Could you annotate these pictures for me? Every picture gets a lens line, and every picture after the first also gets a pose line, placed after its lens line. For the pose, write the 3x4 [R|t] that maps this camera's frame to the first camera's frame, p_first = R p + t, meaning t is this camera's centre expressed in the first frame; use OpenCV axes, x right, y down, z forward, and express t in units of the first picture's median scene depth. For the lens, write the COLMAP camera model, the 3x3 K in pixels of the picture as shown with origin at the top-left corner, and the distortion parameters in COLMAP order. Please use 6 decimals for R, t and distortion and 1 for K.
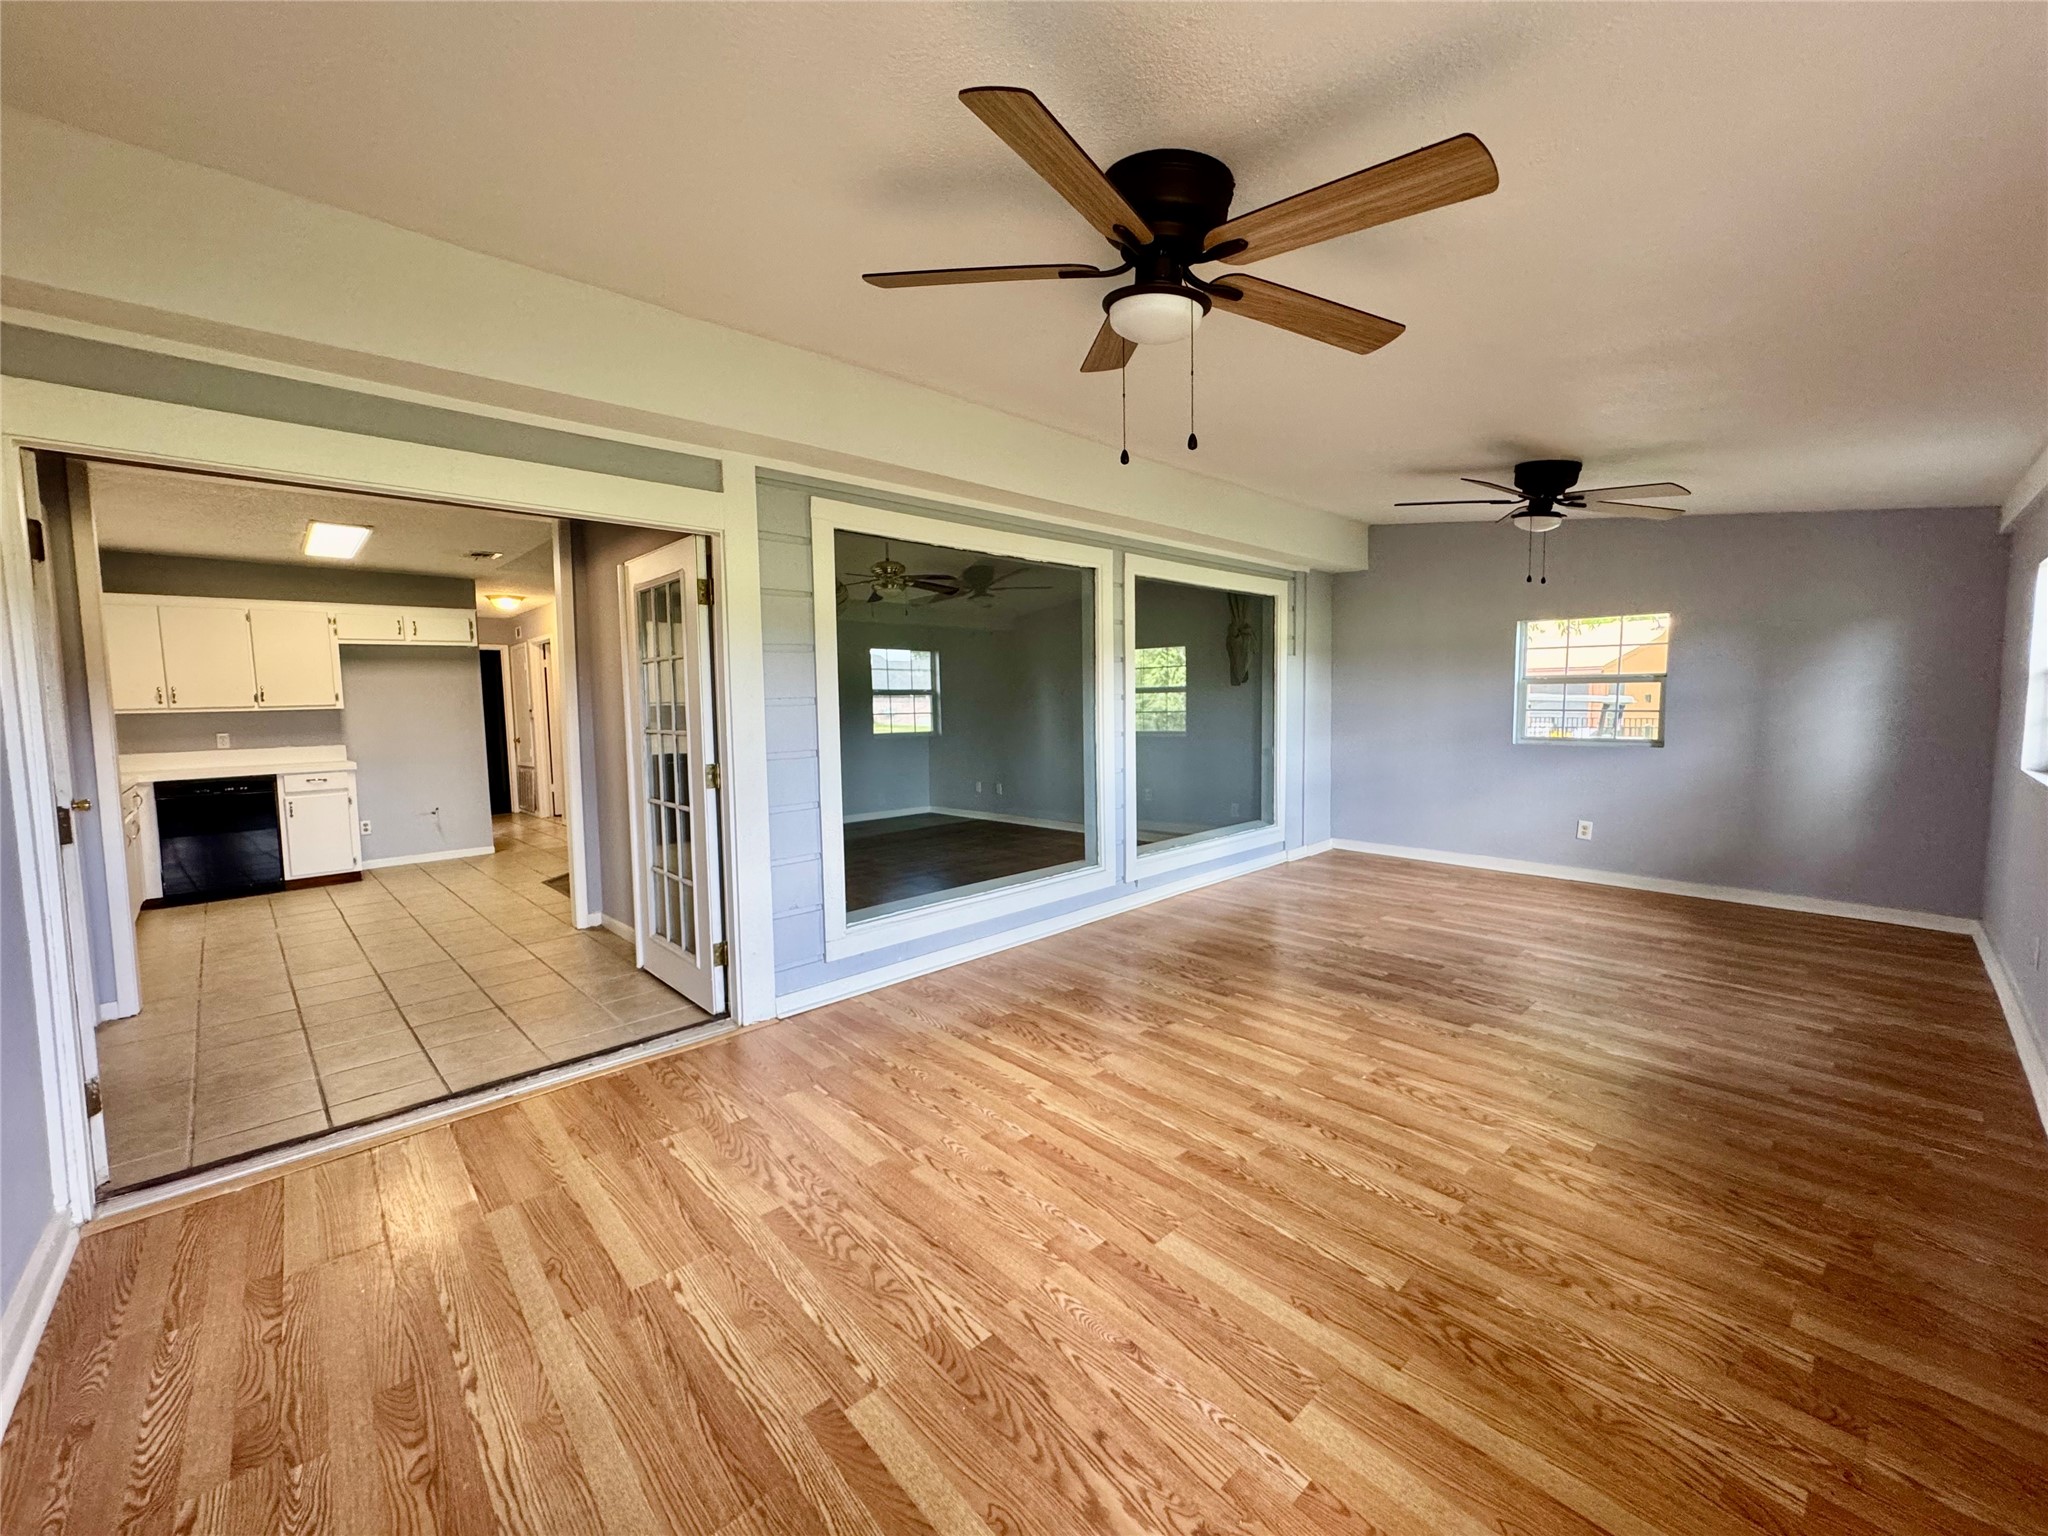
lens RADIAL K [[817.7, 0, 1021.9], [0, 817.7, 765.8], [0, 0, 1]] dist [-0.003578, 0.000627]
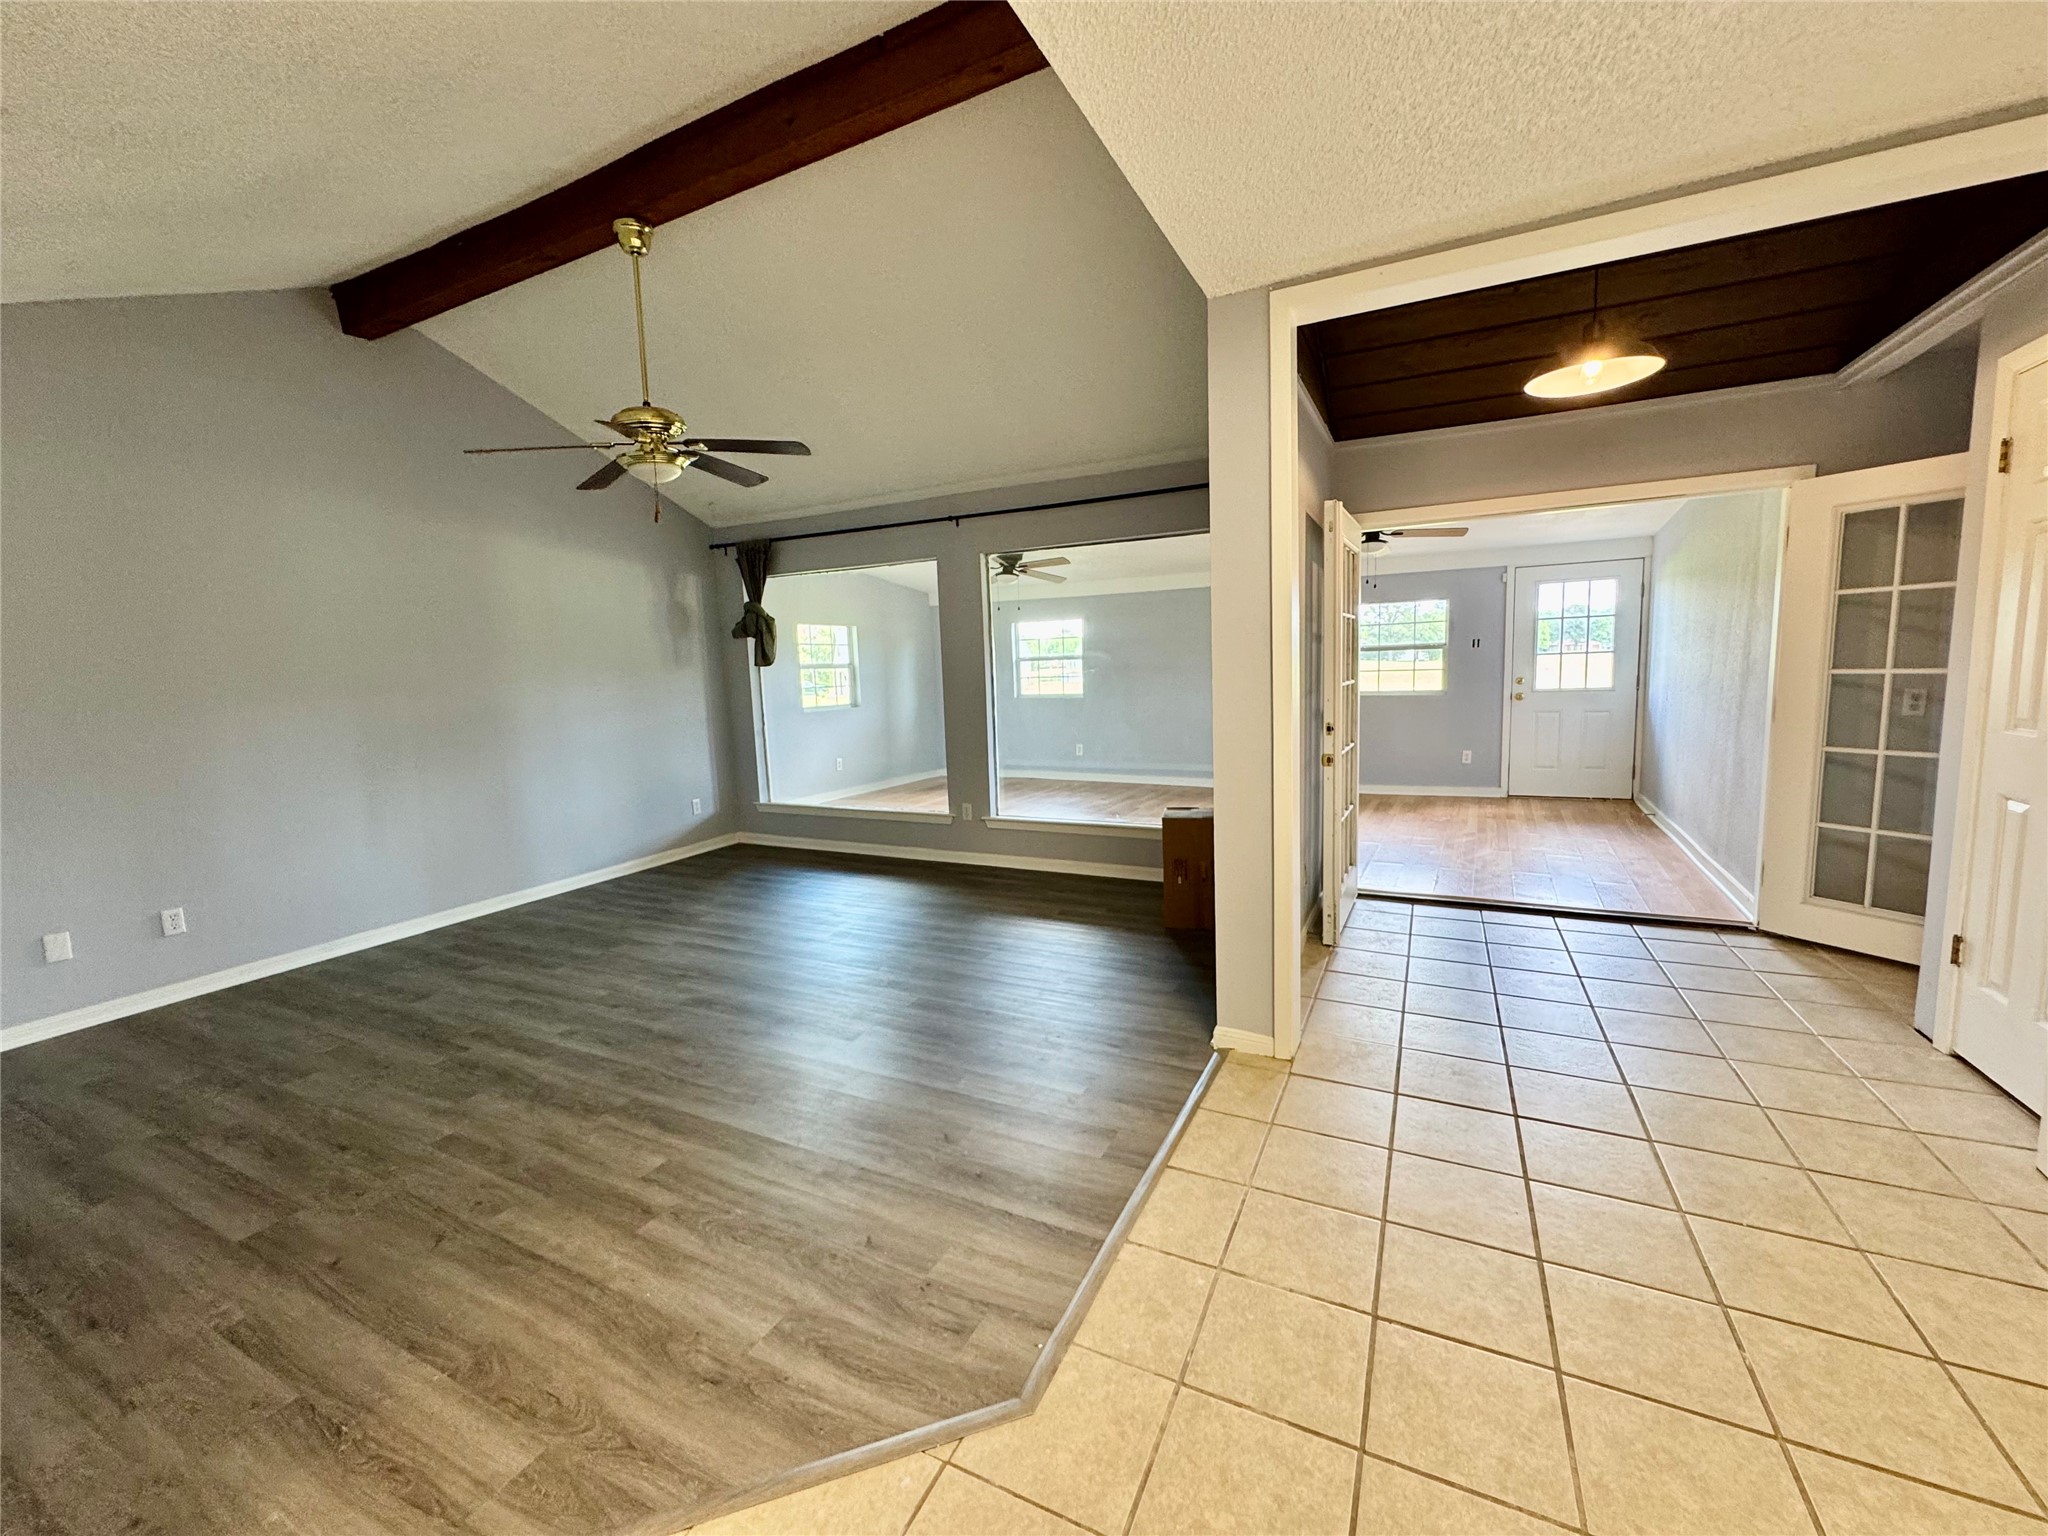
lens RADIAL K [[817.7, 0, 1024.3], [0, 817.7, 762.2], [0, 0, 1]] dist [-0.003578, 0.000627]
pose [[-0.320400, -0.086690, 0.943308, -1.360721], [0.117757, 0.984435, 0.130466, -0.133175], [-0.939935, 0.152883, -0.305204, 1.784338]]
